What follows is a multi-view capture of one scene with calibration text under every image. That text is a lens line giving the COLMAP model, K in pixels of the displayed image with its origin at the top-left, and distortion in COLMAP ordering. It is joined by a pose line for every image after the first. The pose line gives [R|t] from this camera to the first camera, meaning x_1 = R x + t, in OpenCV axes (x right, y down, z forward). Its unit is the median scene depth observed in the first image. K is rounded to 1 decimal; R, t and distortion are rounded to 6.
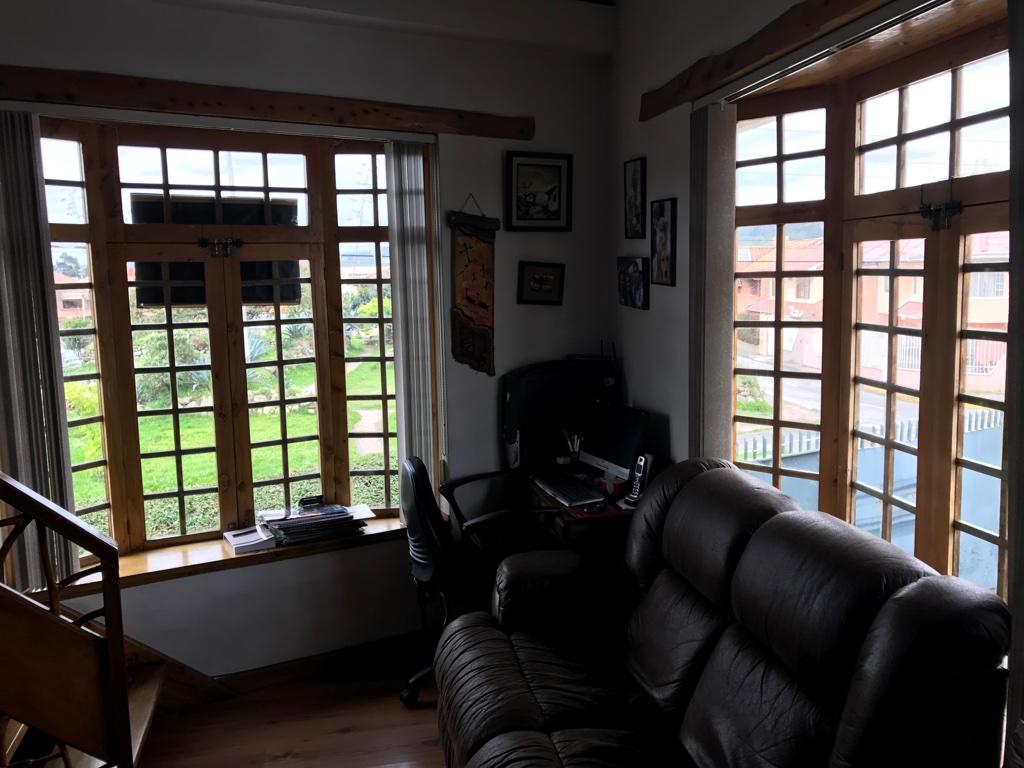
lens RADIAL K [[832.6, 0, 512.0], [0, 832.6, 384.0], [0, 0, 1]] dist [-0.008874, -0.010526]
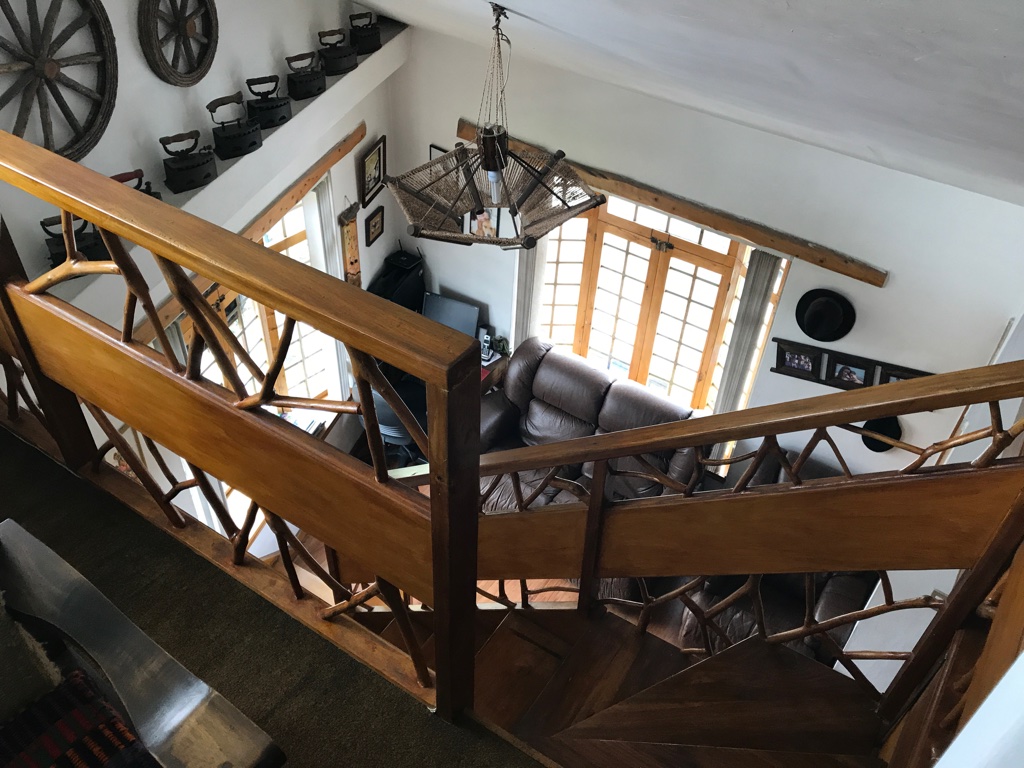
lens RADIAL K [[832.6, 0, 512.0], [0, 832.6, 384.0], [0, 0, 1]] dist [-0.008874, -0.010526]
pose [[0.697293, -0.422767, 0.578836, -0.804706], [0.022249, 0.819920, 0.572046, -0.771909], [-0.716441, -0.386005, 0.581130, -0.118603]]
